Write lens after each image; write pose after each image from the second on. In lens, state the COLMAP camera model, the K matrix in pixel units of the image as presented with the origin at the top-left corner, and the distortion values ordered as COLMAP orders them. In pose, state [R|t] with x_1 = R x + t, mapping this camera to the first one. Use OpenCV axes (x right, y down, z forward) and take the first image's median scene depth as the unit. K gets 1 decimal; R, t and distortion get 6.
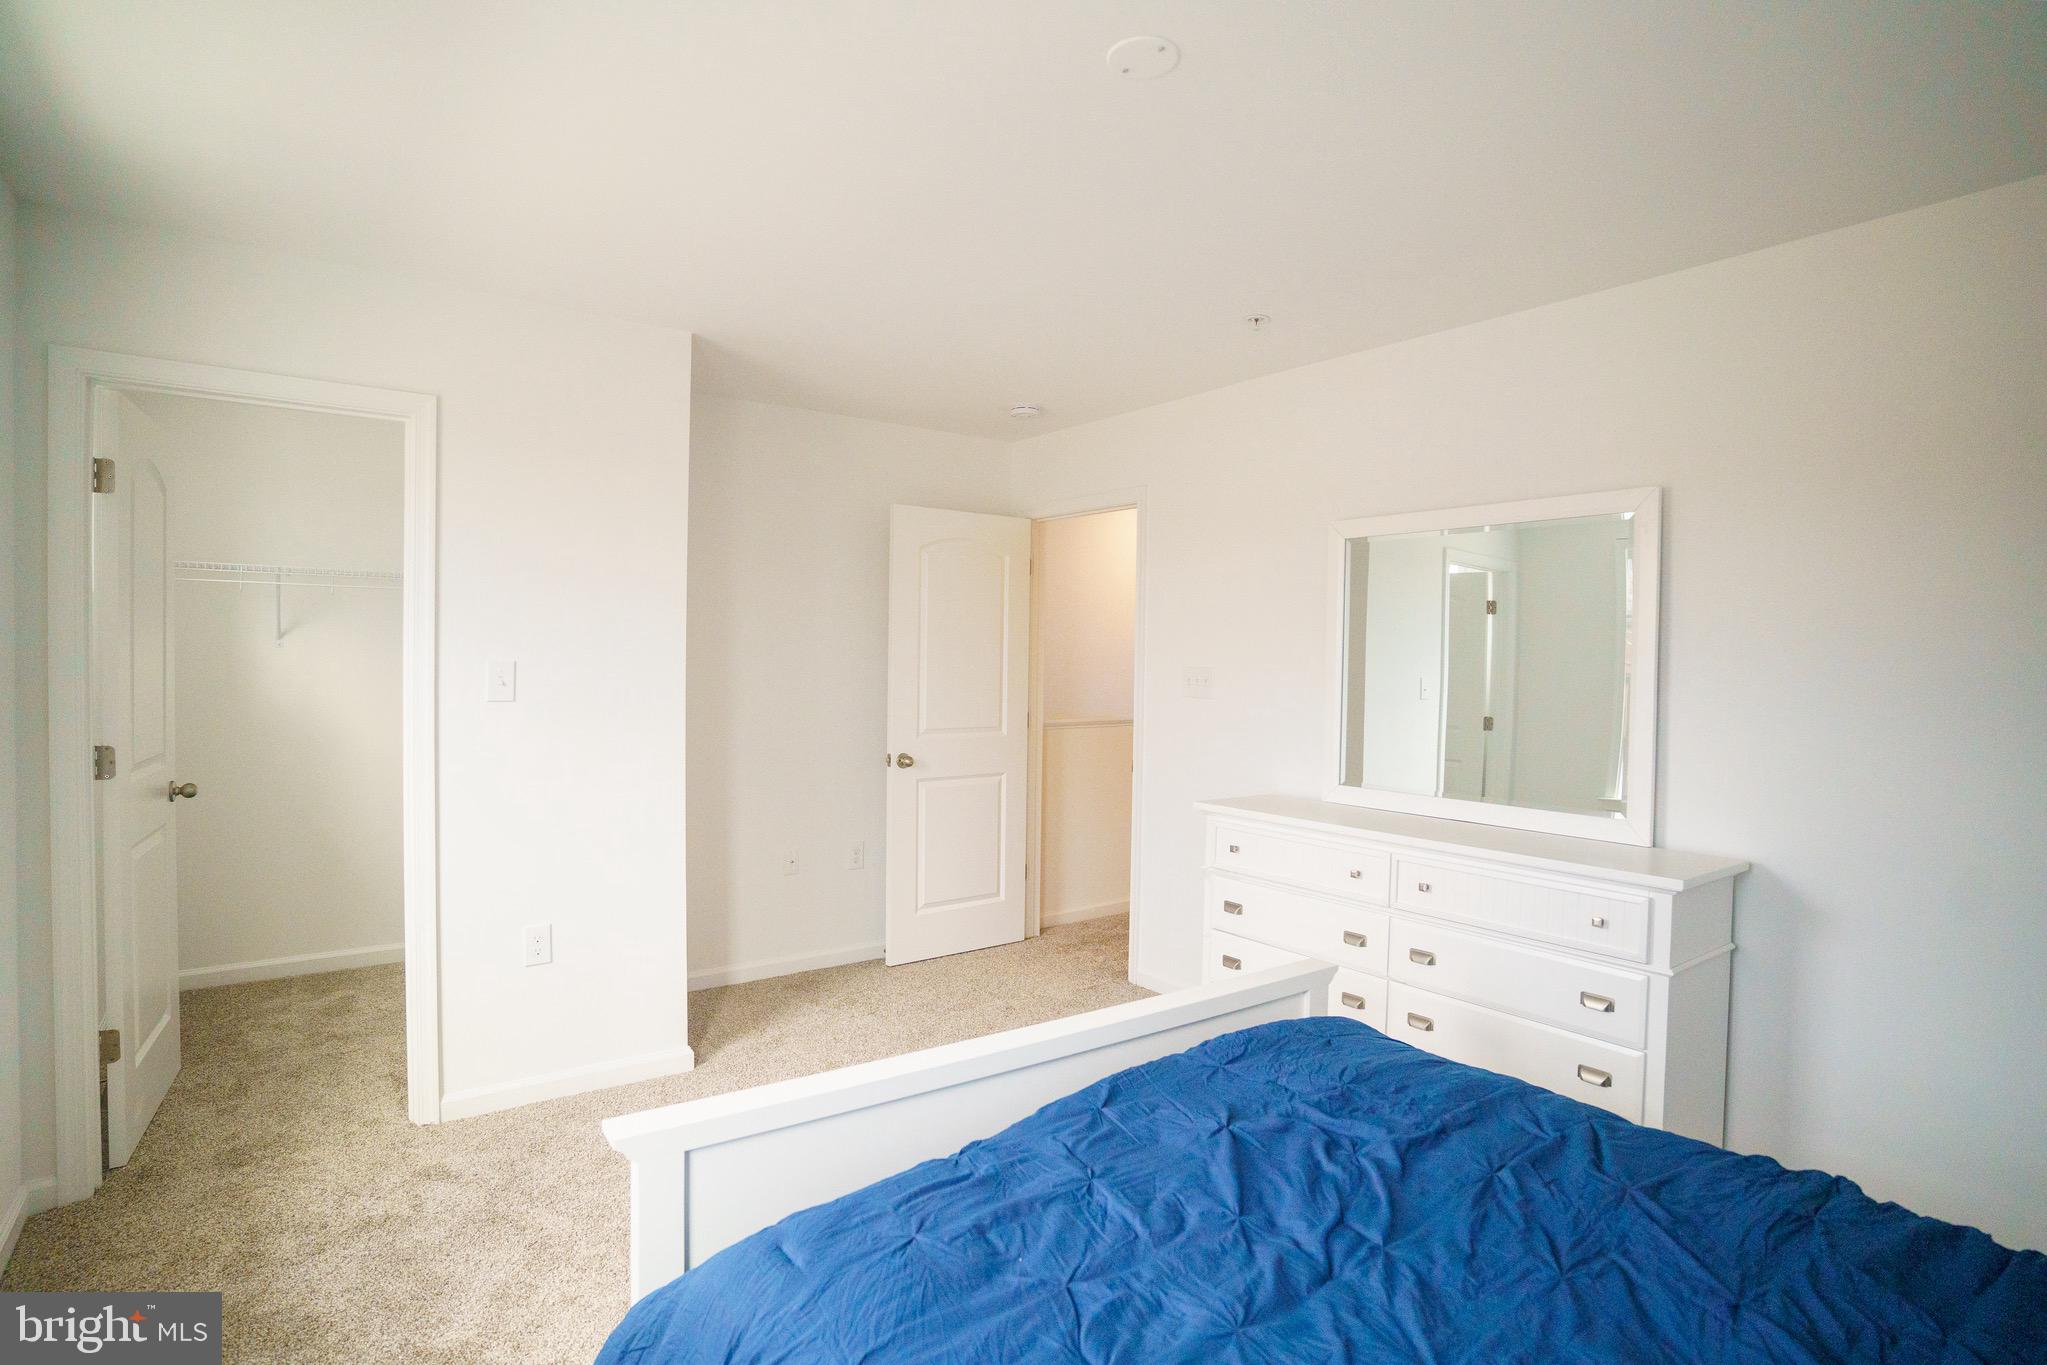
lens RADIAL K [[1048.4, 0, 1006.3], [0, 1048.4, 678.6], [0, 0, 1]] dist [-0.092946, 0.049742]
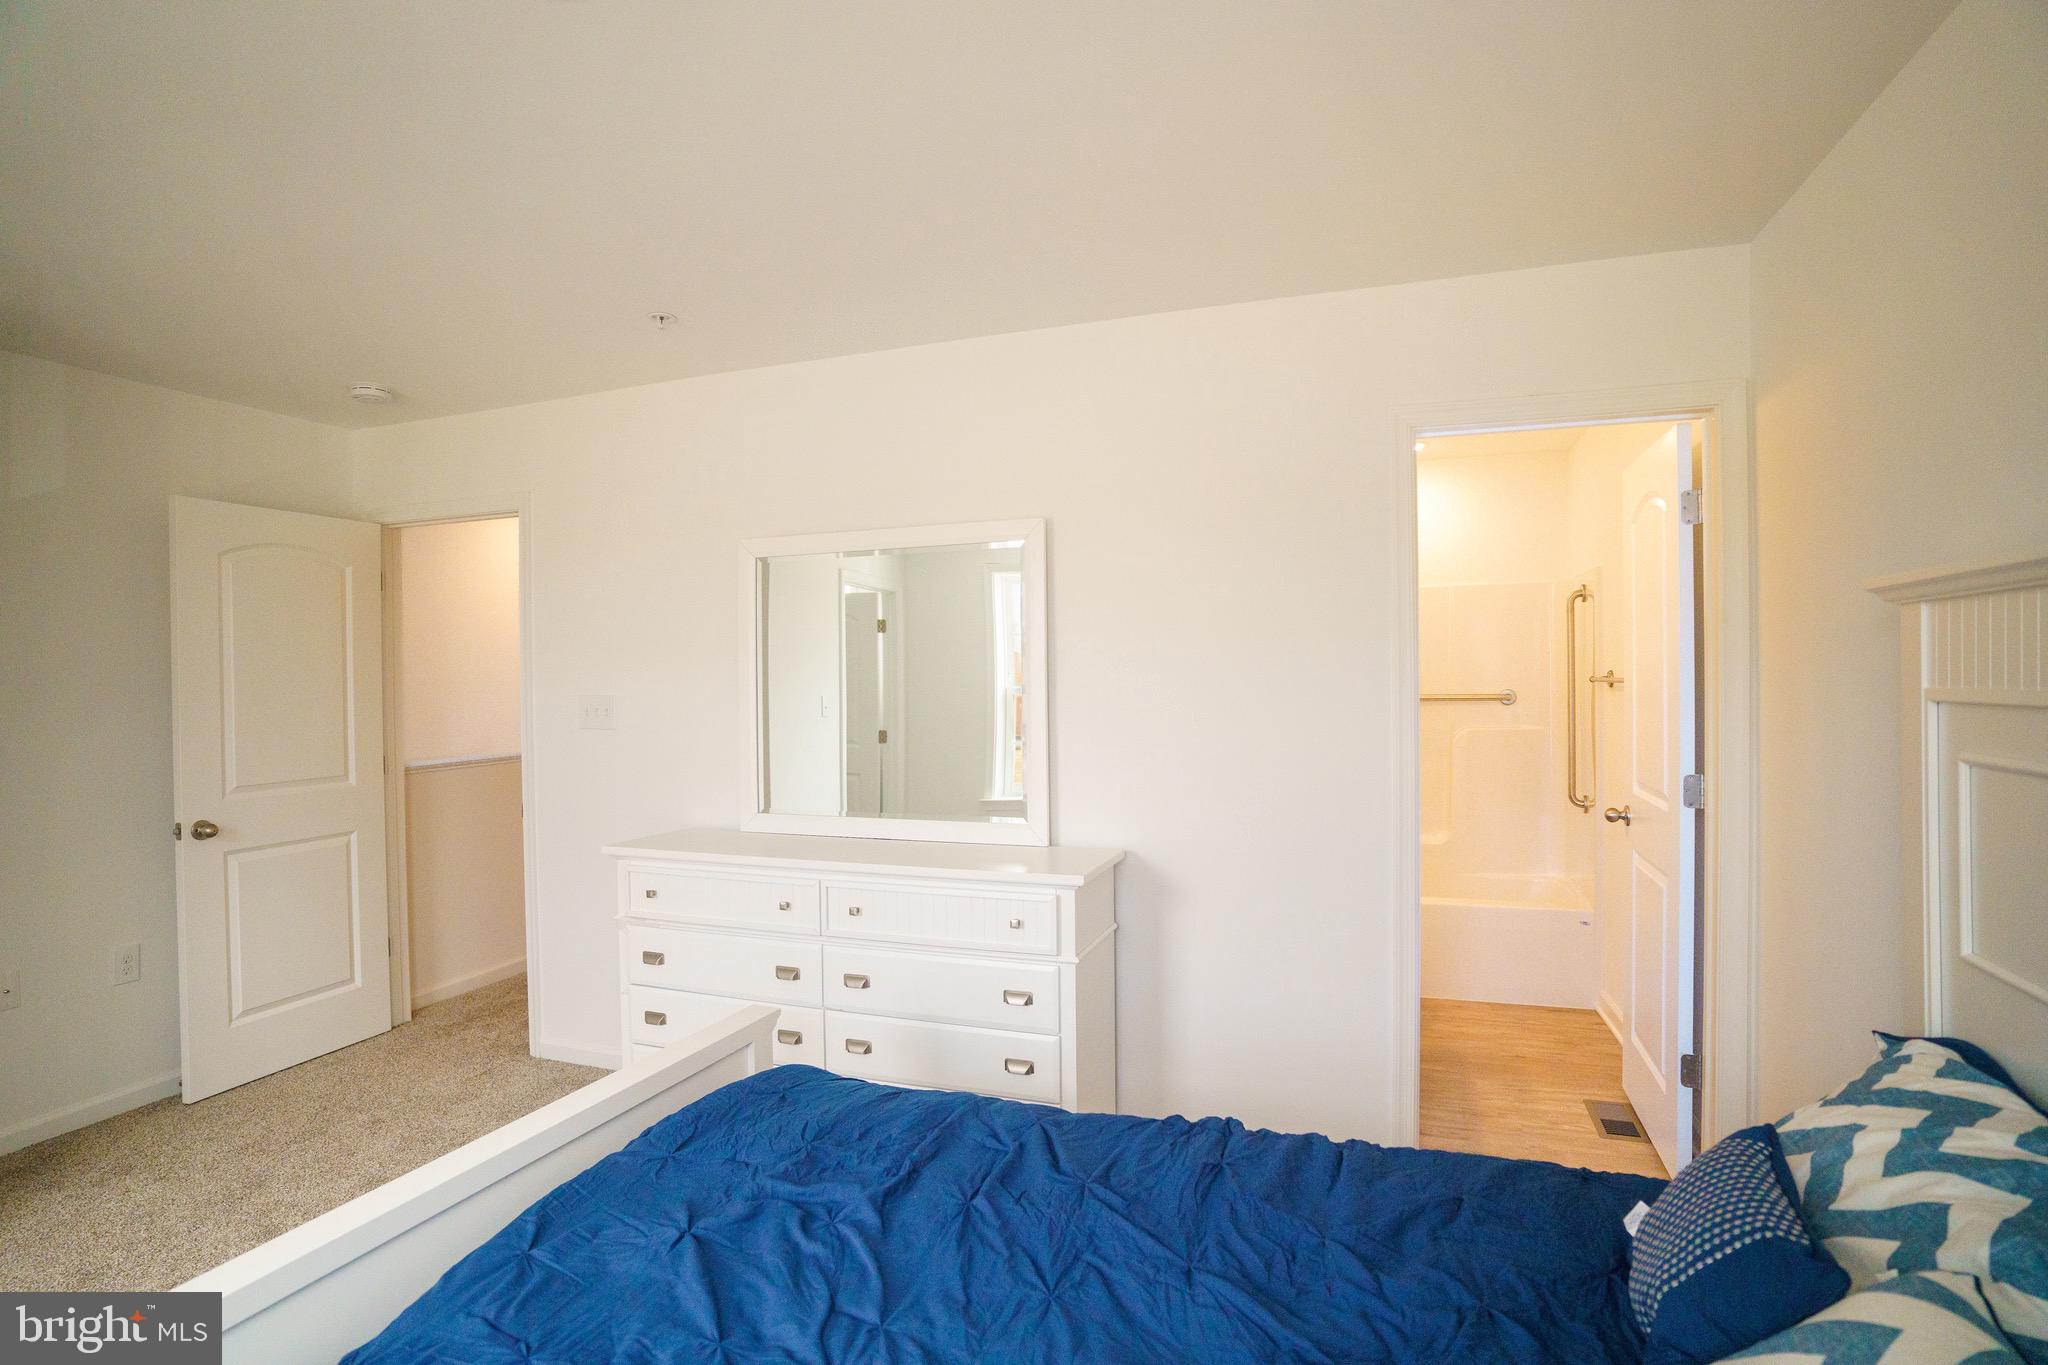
lens RADIAL K [[1039.0, 0, 1024.0], [0, 1039.0, 682.5], [0, 0, 1]] dist [-0.083693, 0.043676]
pose [[0.828410, -0.028600, 0.559391, -0.014430], [0.036352, 0.999335, -0.002742, -0.013373], [-0.558941, 0.022607, 0.828899, 0.121600]]
